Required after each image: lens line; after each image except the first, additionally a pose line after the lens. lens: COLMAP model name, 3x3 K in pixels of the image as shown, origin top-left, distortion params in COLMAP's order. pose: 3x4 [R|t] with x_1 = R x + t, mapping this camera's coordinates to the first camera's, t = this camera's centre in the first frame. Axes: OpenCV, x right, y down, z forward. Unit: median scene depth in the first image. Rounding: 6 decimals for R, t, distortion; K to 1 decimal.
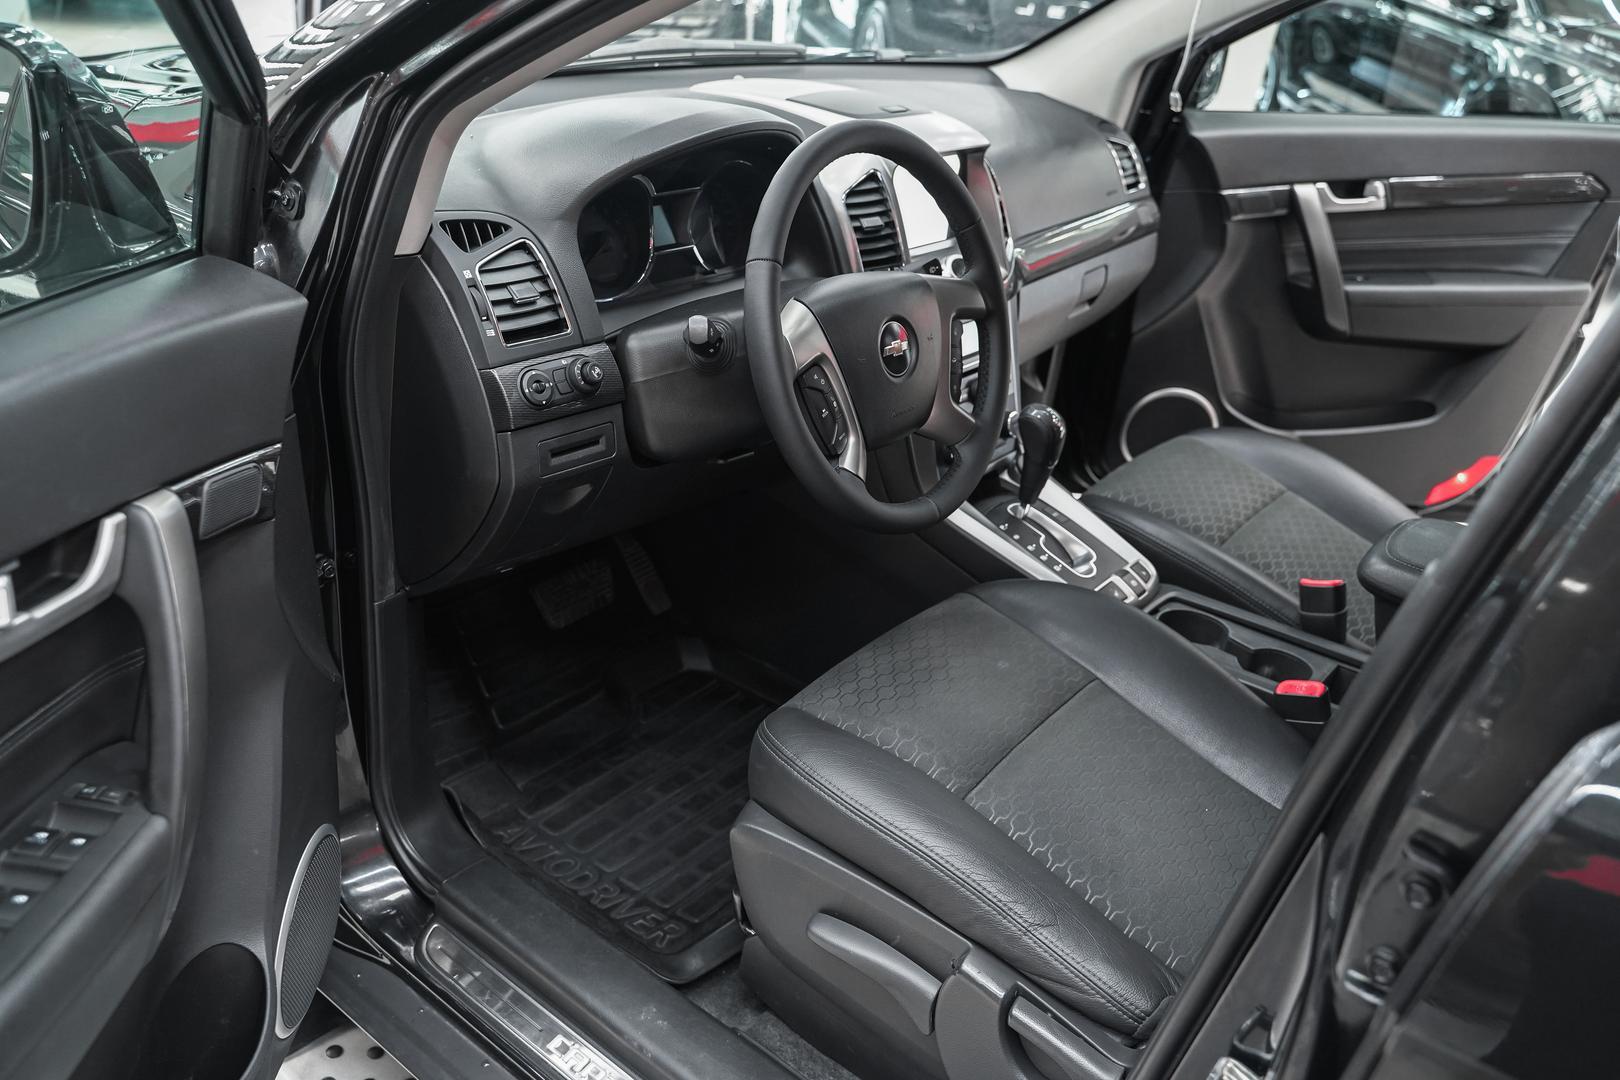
lens RADIAL K [[1301.9, 0, 799.5], [0, 1301.9, 530.0], [0, 0, 1]] dist [-0.020496, 0.023099]
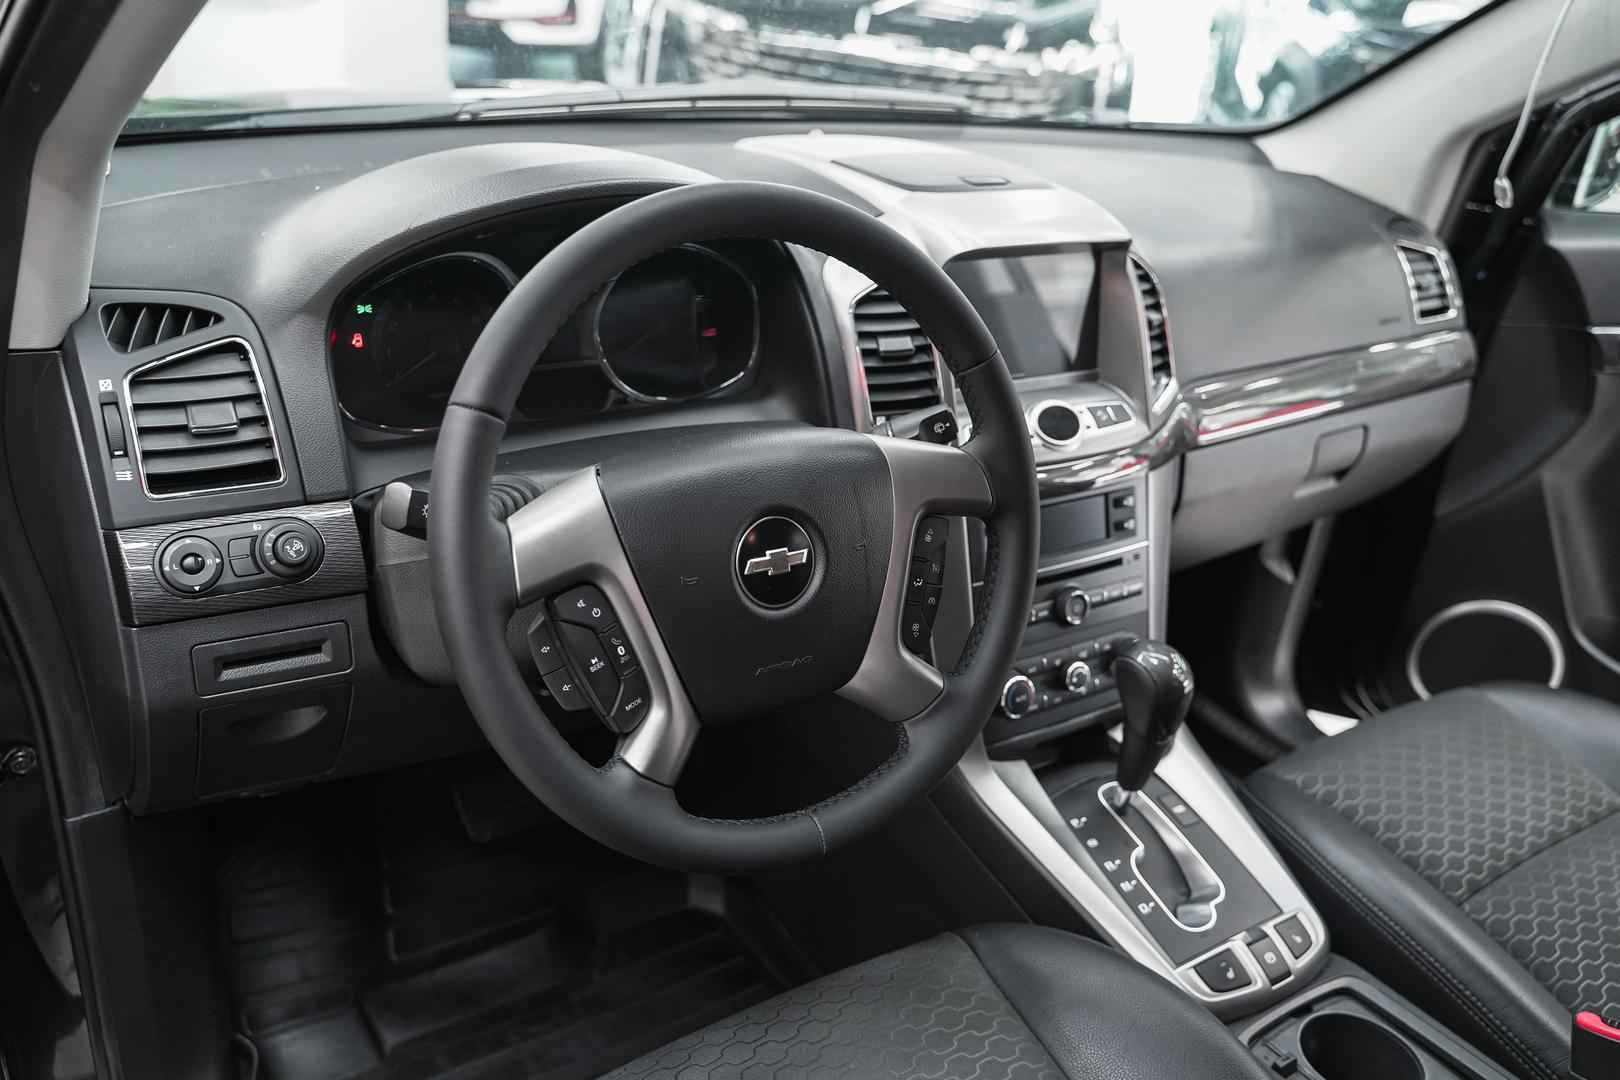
lens RADIAL K [[1301.9, 0, 807.2], [0, 1301.9, 537.5], [0, 0, 1]] dist [-0.020496, 0.023099]
pose [[0.948956, 0.117862, -0.292560, 0.197767], [-0.133930, 0.990357, -0.035437, -0.099633], [0.285562, 0.072810, 0.955590, 0.328717]]
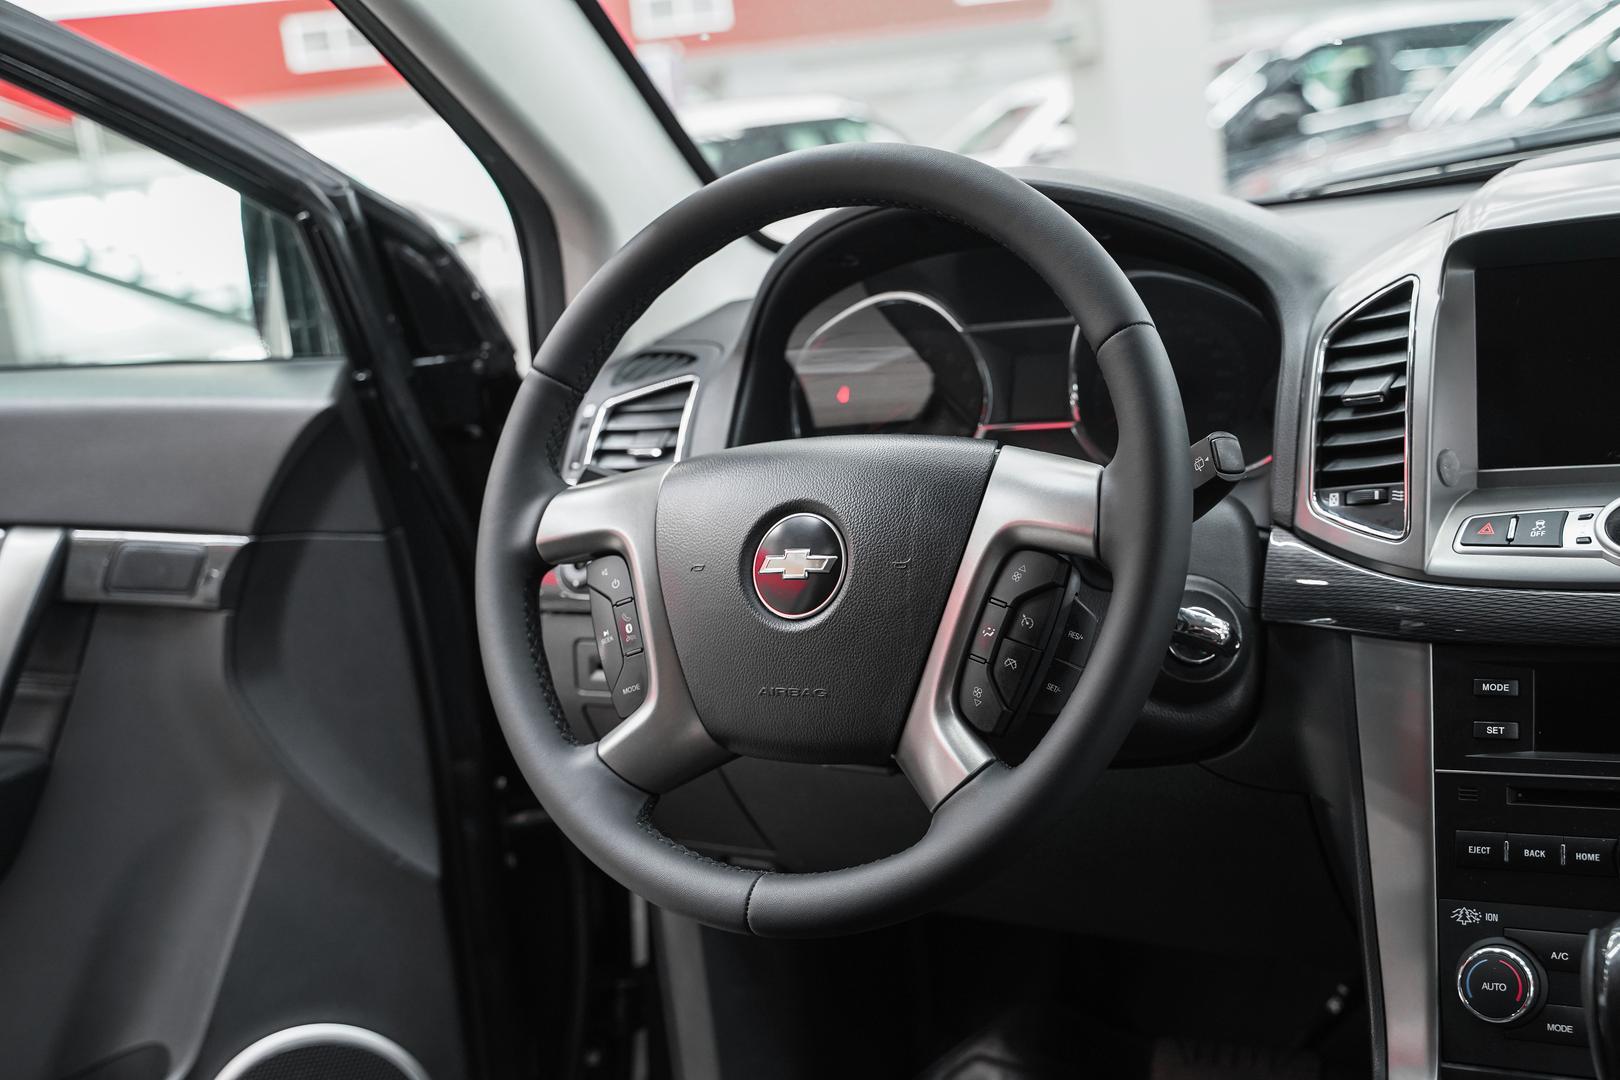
lens RADIAL K [[1969.3, 0, 814.7], [0, 1969.3, 544.2], [0, 0, 1]] dist [0.009331, 0.000000]
pose [[0.137303, 0.041387, -0.989664, 0.628920], [-0.327233, 0.944925, -0.005883, -0.109833], [0.934915, 0.324658, 0.143284, 0.675118]]
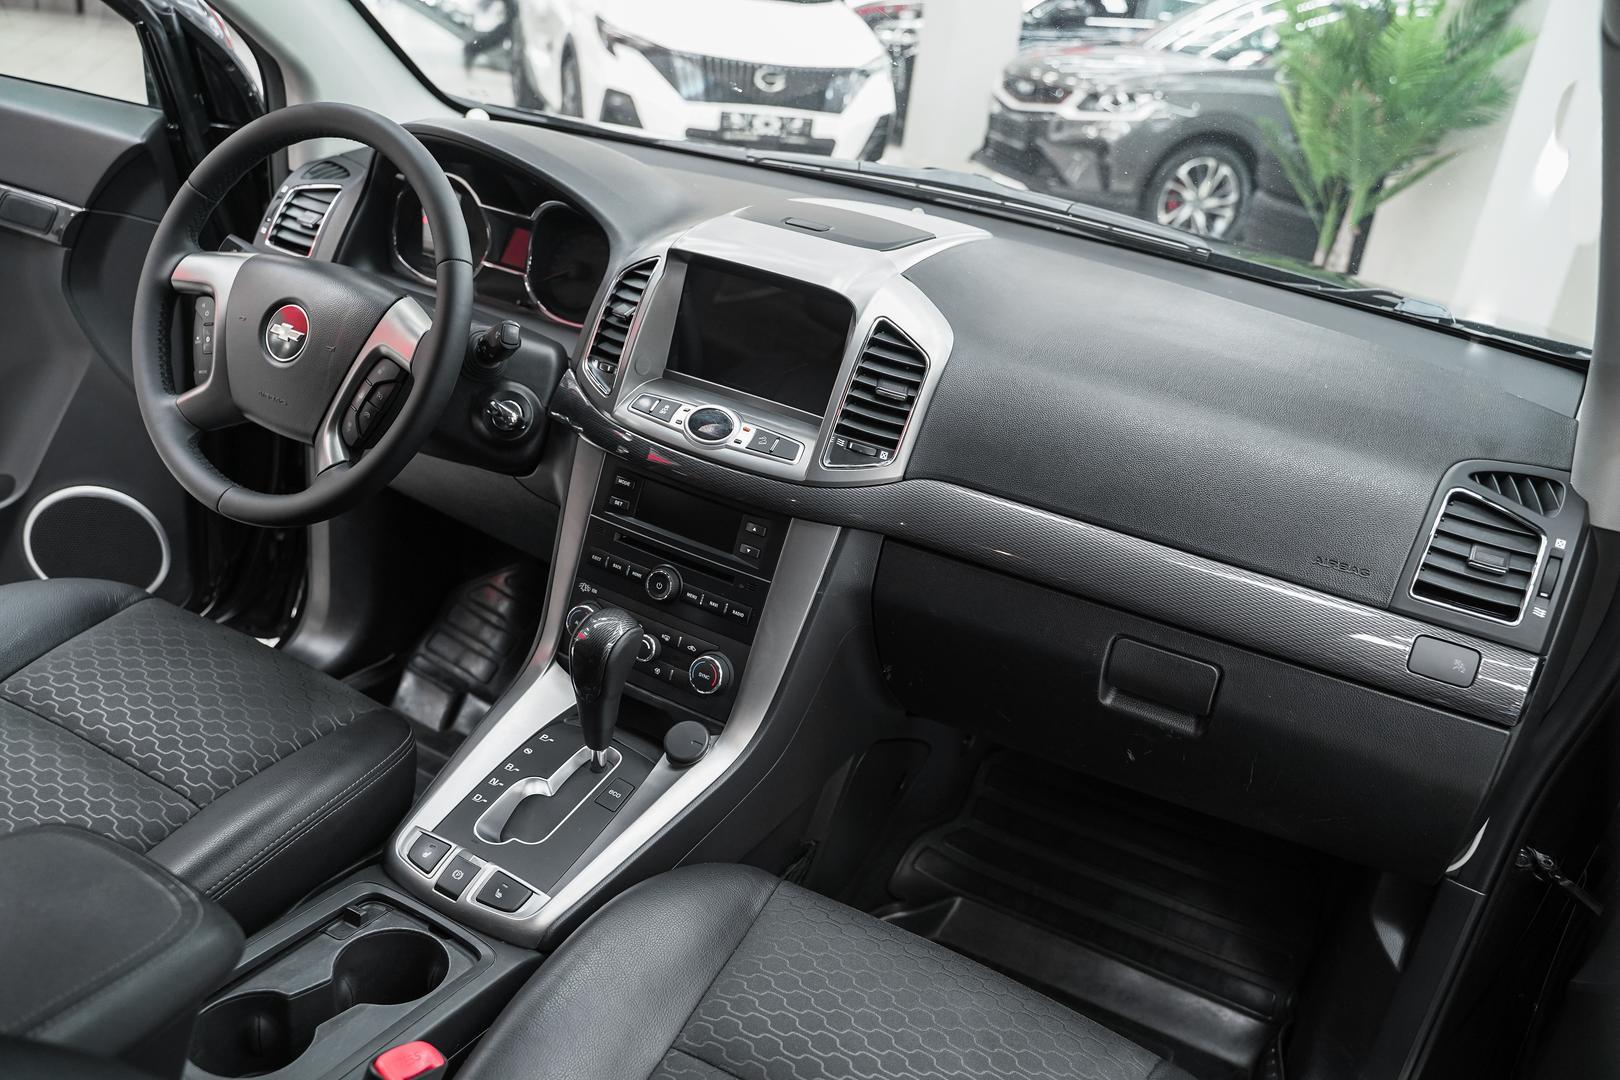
lens RADIAL K [[1301.9, 0, 812.8], [0, 1301.9, 538.7], [0, 0, 1]] dist [-0.020496, 0.023099]
pose [[0.167714, 0.315341, -0.934041, 0.810418], [-0.550050, 0.816204, 0.176792, -0.299068], [0.818118, 0.484119, 0.310342, 0.825265]]
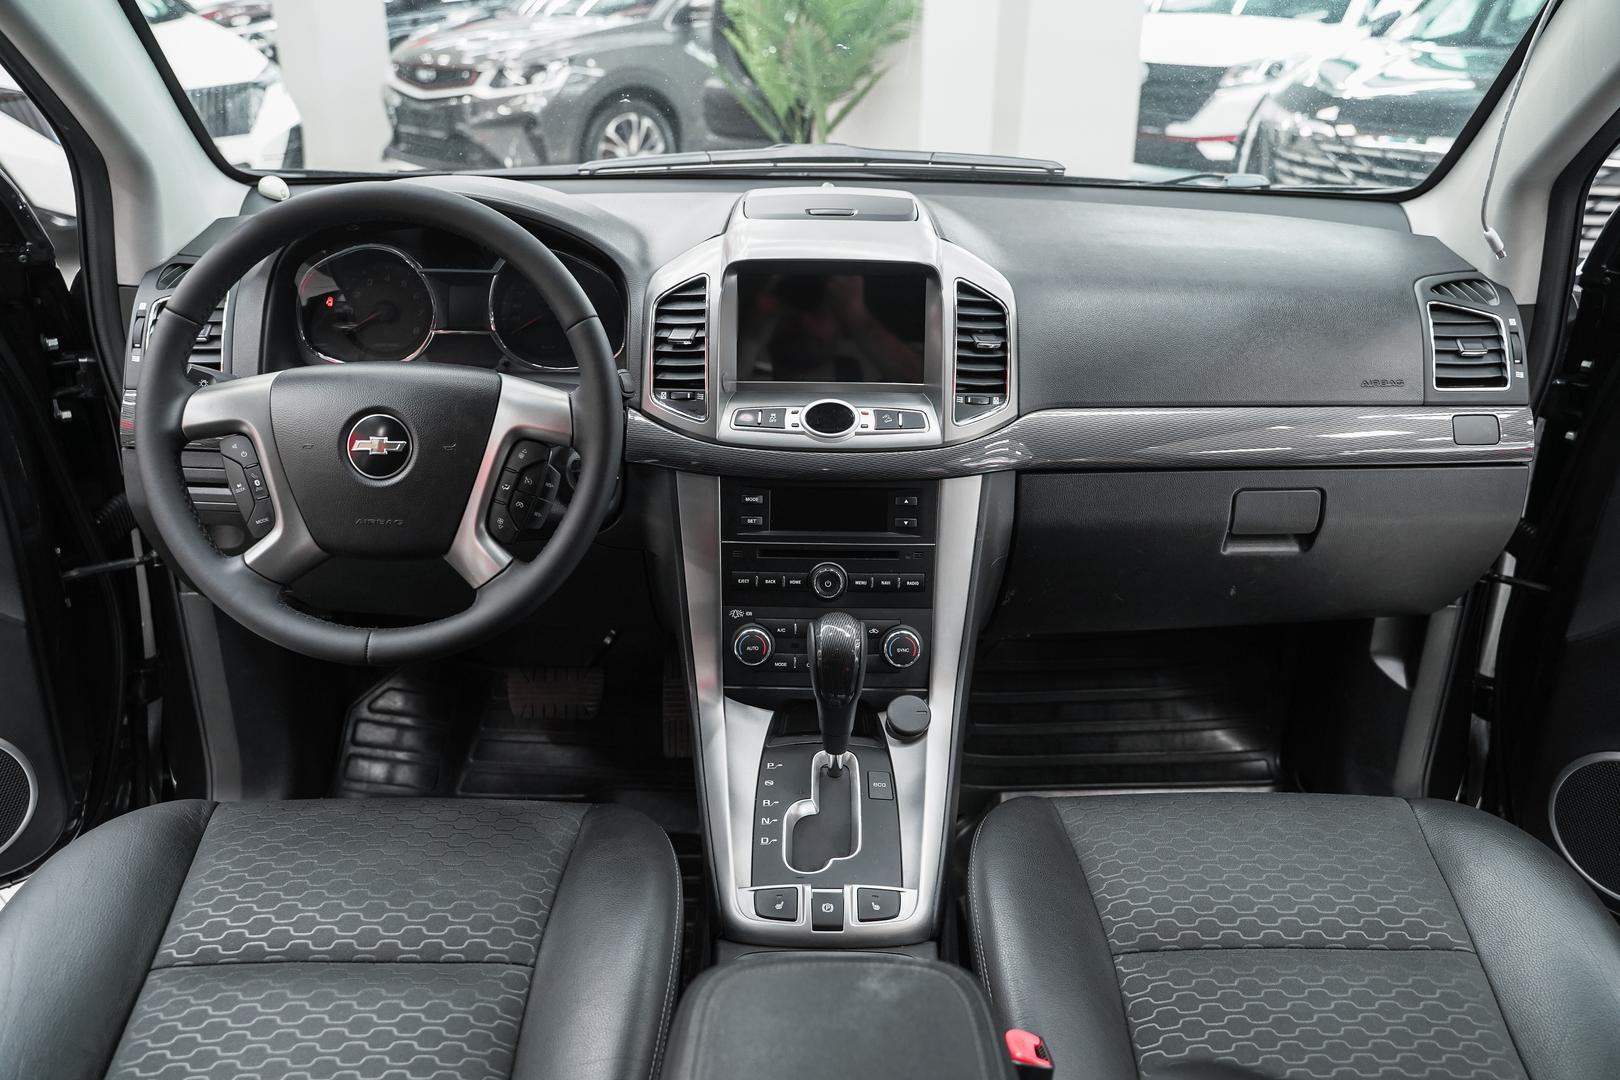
lens RADIAL K [[1301.9, 0, 817.3], [0, 1301.9, 542.0], [0, 0, 1]] dist [-0.020496, 0.023099]
pose [[0.623128, 0.209034, -0.753668, 0.679253], [-0.308462, 0.951196, 0.008786, -0.132949], [0.718723, 0.227003, 0.657196, 0.502409]]
